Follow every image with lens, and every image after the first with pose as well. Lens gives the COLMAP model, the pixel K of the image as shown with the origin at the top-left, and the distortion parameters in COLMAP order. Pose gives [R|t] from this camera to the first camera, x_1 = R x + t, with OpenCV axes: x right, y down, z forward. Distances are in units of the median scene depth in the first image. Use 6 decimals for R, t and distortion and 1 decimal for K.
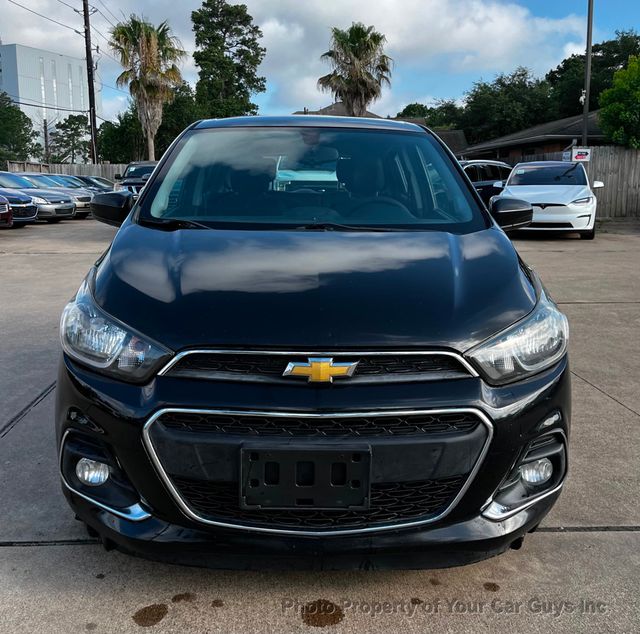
lens RADIAL K [[690.2, 0, 308.3], [0, 690.2, 305.9], [0, 0, 1]] dist [0.027038, 0.000000]
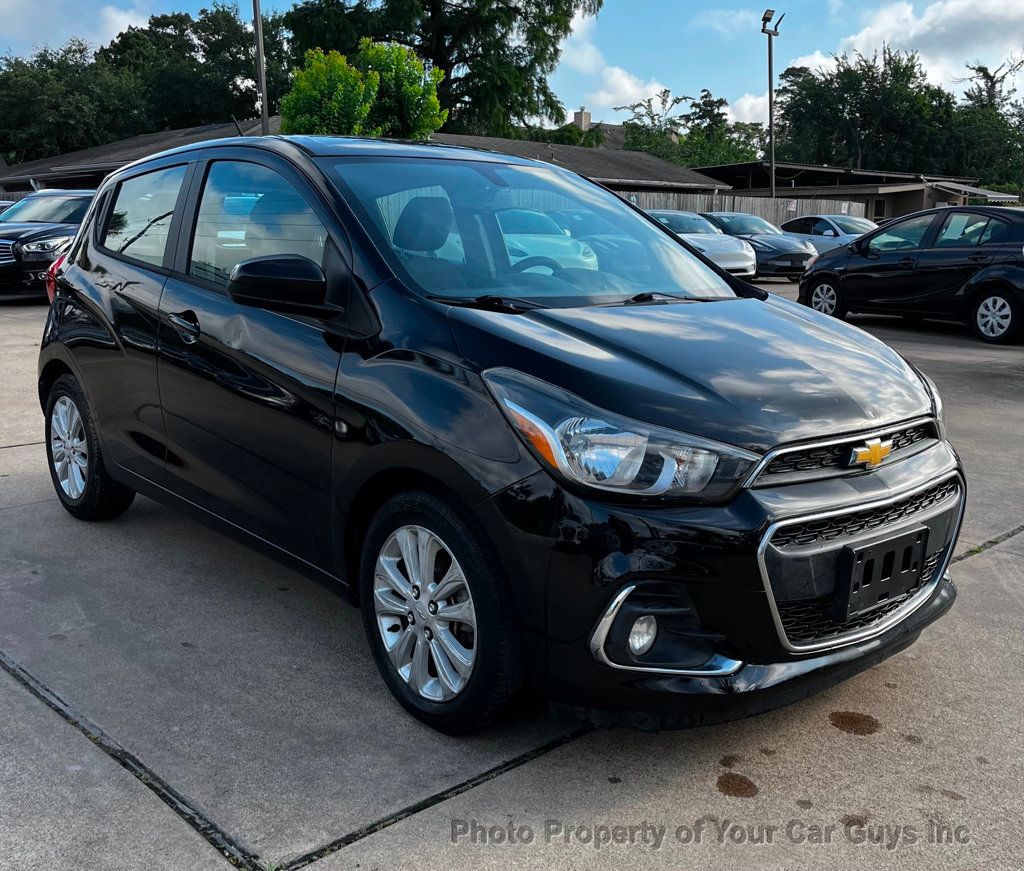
lens RADIAL K [[1055.8, 0, 510.6], [0, 1055.8, 439.9], [0, 0, 1]] dist [0.025938, 0.000000]
pose [[0.765134, -0.126431, 0.631335, -0.129285], [0.109552, 0.991798, 0.065848, -0.007283], [-0.634482, 0.018782, 0.772709, 0.022879]]
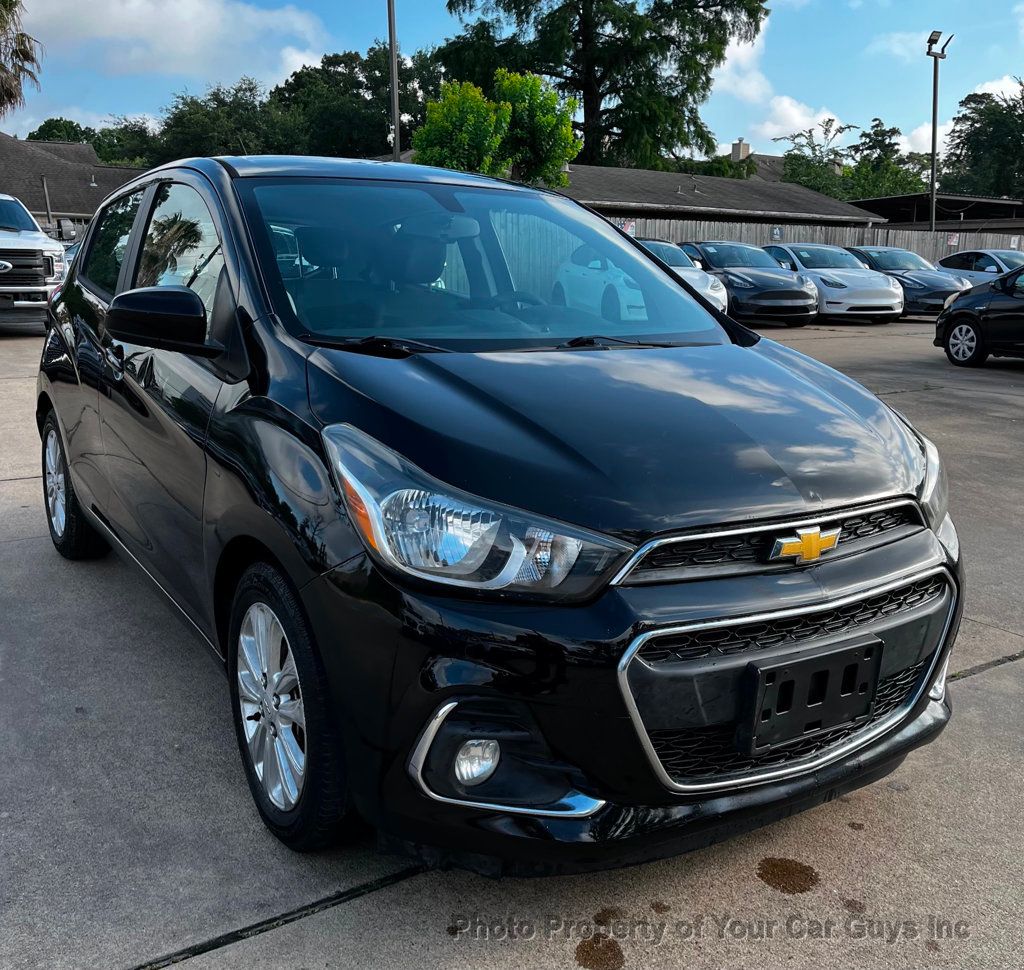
lens RADIAL K [[1051.2, 0, 513.2], [0, 1051.2, 476.4], [0, 0, 1]] dist [0.025850, 0.000000]
pose [[0.851719, -0.098736, 0.514613, -0.084989], [0.081673, 0.995099, 0.055749, -0.006874], [-0.517595, -0.005452, 0.855609, 0.022033]]
